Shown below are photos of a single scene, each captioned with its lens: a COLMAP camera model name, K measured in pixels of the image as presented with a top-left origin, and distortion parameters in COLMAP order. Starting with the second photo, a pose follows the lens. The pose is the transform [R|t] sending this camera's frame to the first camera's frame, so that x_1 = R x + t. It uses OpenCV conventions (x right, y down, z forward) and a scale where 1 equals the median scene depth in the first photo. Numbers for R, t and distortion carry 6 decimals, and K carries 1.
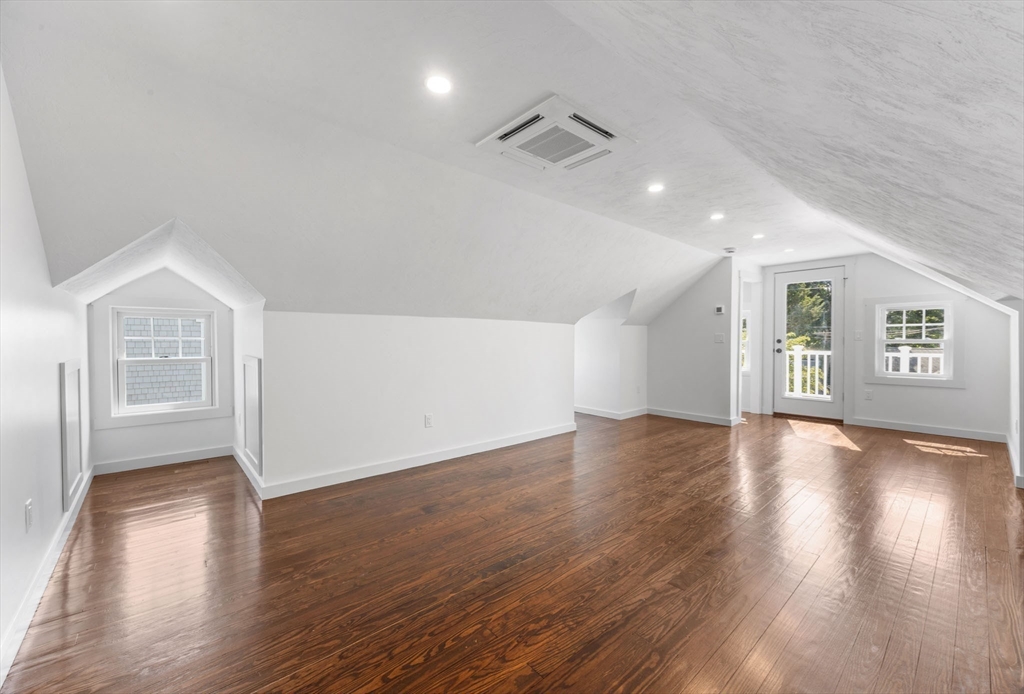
lens RADIAL K [[400.5, 0, 512.0], [0, 400.5, 347.0], [0, 0, 1]] dist [-0.002506, -0.000109]
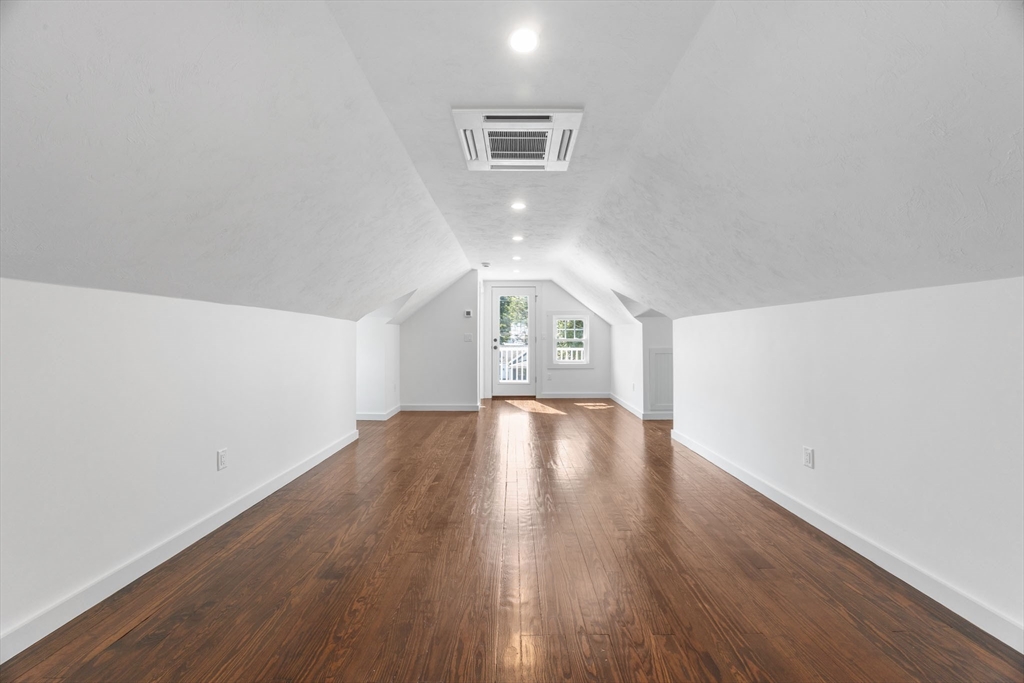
lens RADIAL K [[387.5, 0, 517.4], [0, 387.5, 341.0], [0, 0, 1]] dist [-0.001676, -0.000051]
pose [[0.665839, -0.001638, 0.746093, -0.267154], [0.012113, 0.999890, -0.008615, -0.000469], [-0.745997, 0.014774, 0.665785, 0.151504]]
